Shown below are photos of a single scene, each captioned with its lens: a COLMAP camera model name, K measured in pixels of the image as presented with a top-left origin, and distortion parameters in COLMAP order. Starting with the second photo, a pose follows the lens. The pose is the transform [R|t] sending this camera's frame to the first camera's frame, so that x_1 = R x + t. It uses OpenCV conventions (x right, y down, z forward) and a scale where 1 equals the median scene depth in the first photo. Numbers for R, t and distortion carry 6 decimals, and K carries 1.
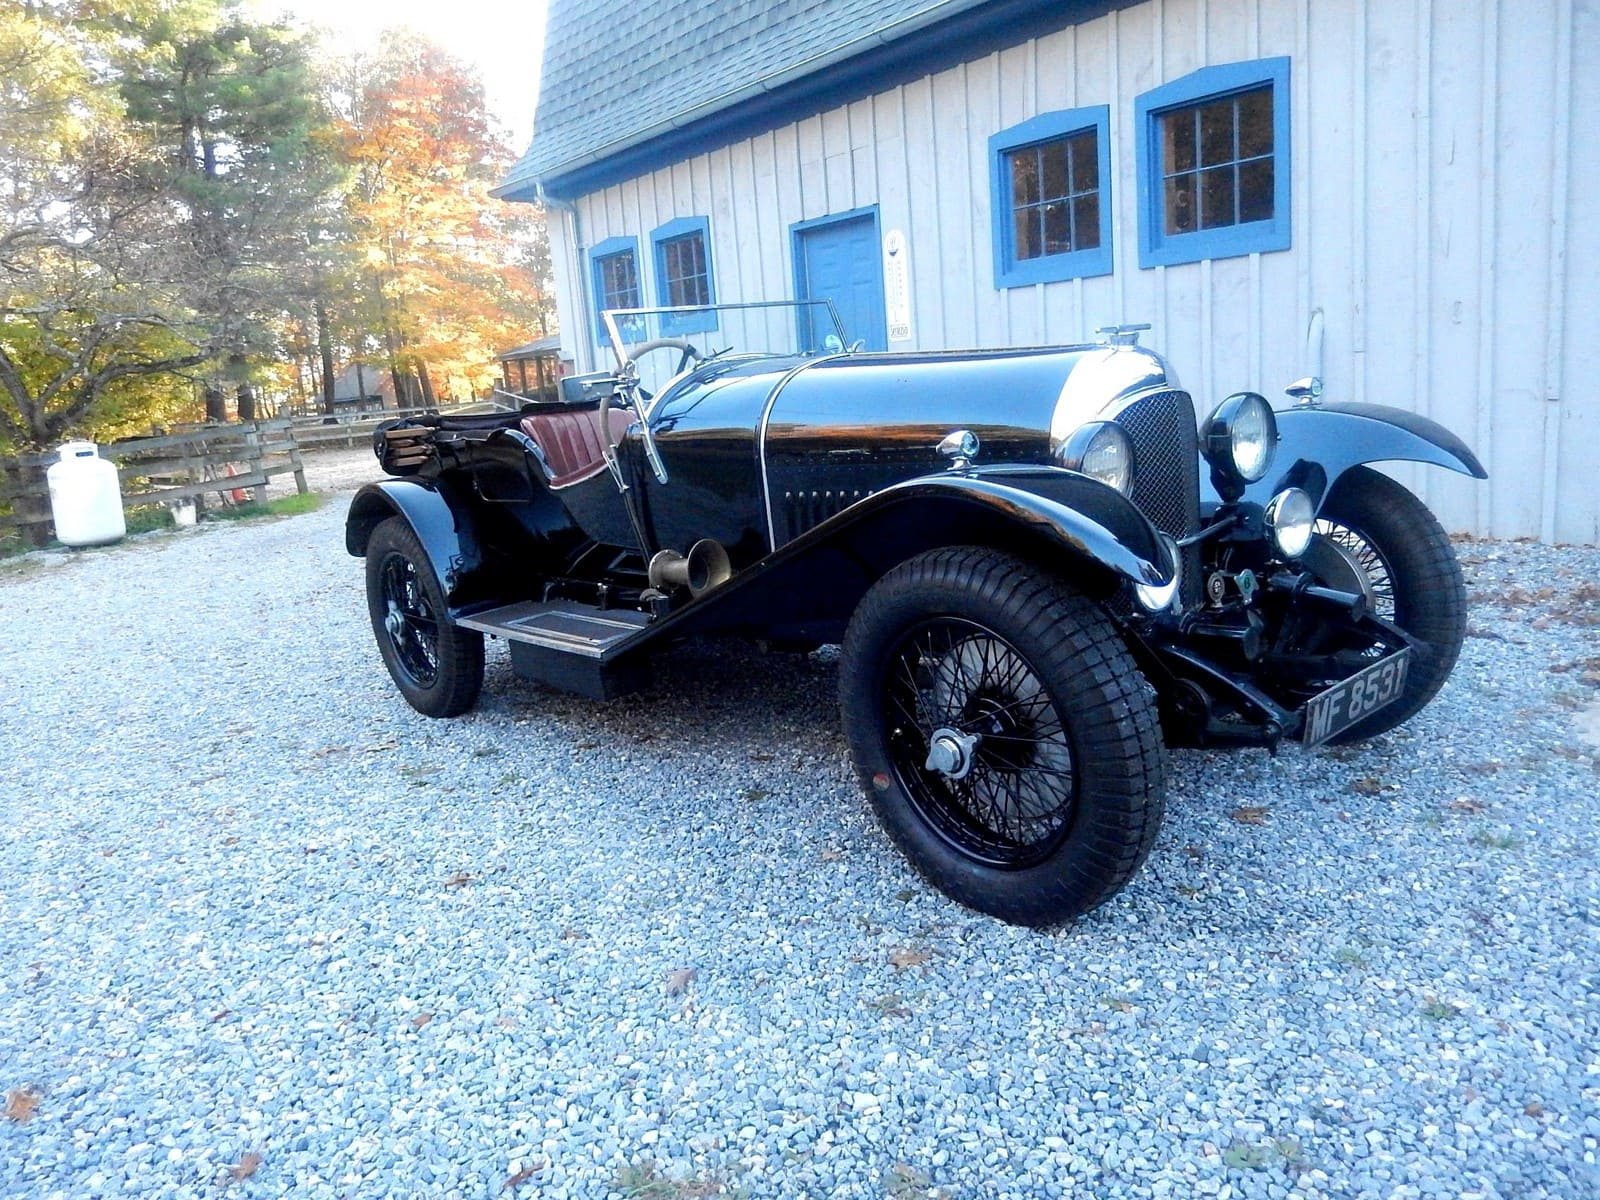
lens RADIAL K [[1198.4, 0, 796.6], [0, 1198.4, 592.0], [0, 0, 1]] dist [-0.016447, -0.002654]
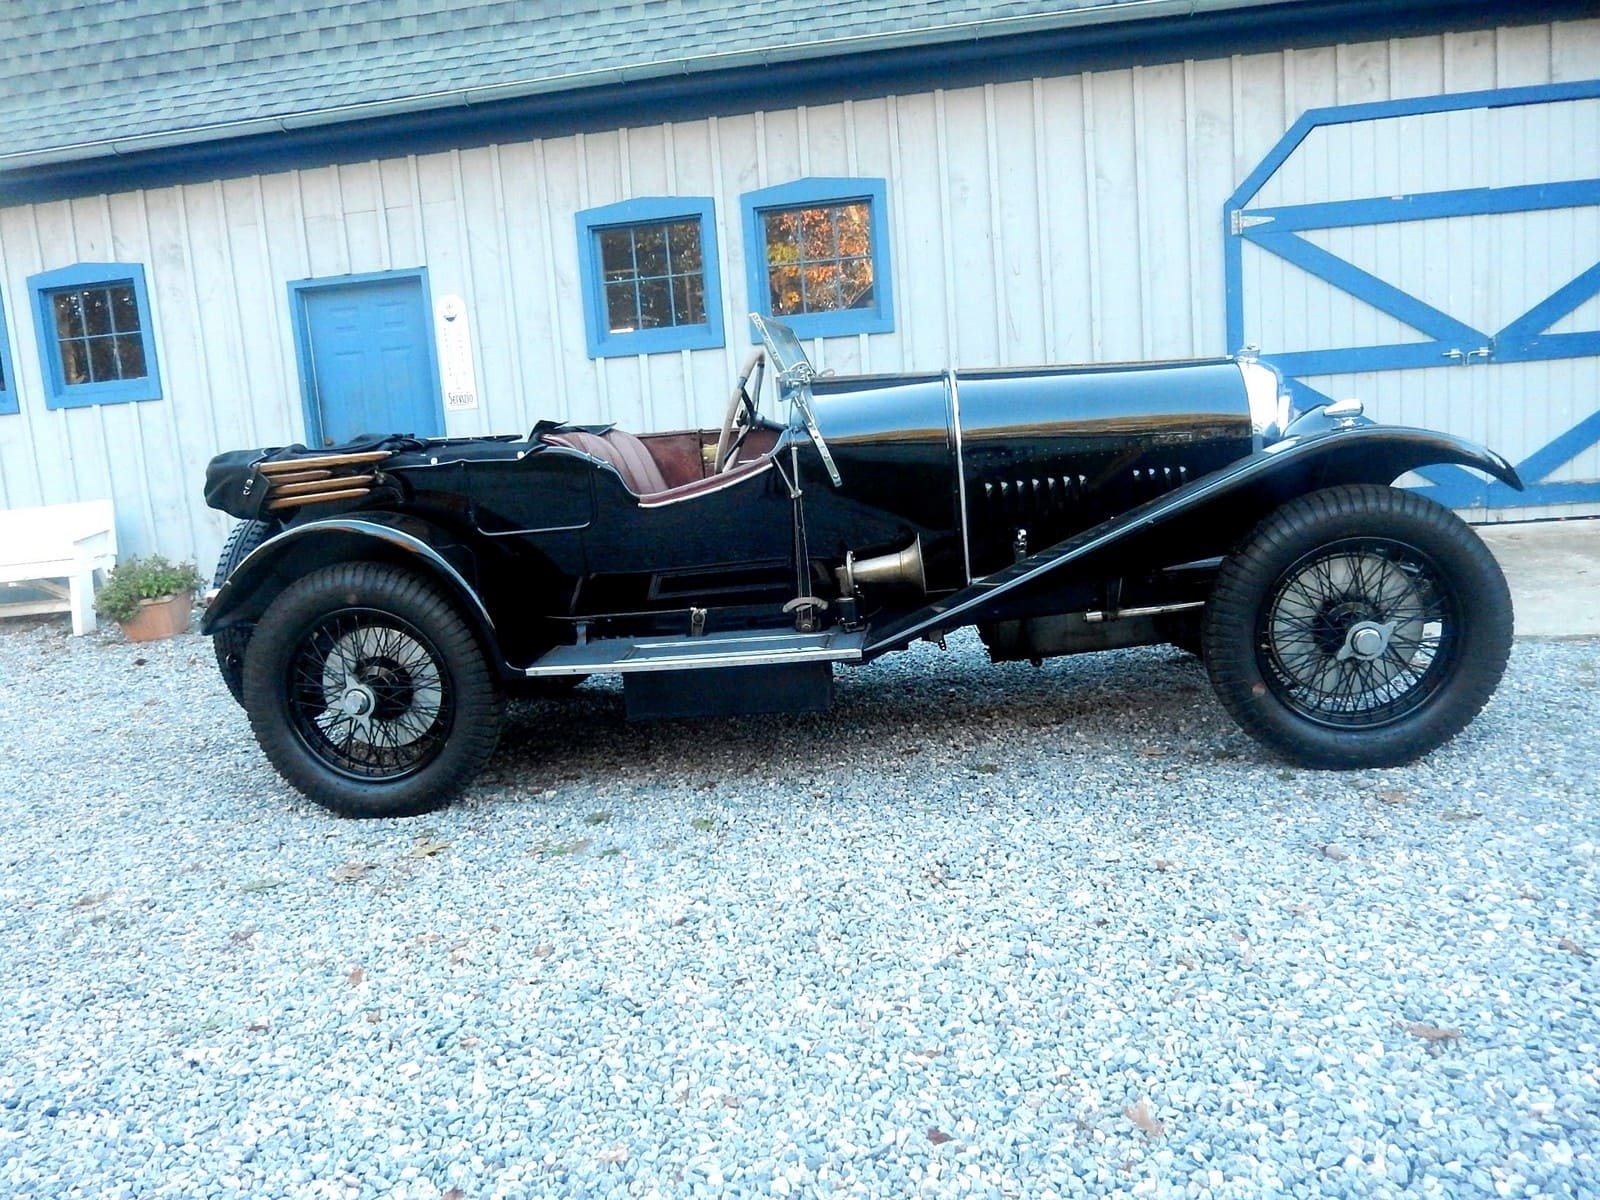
lens RADIAL K [[1190.7, 0, 797.2], [0, 1190.7, 606.4], [0, 0, 1]] dist [-0.023233, 0.002620]
pose [[0.738490, -0.075952, 0.669973, -0.557643], [0.136024, 0.989988, -0.037705, 0.028946], [-0.660402, 0.118977, 0.741427, 0.207411]]
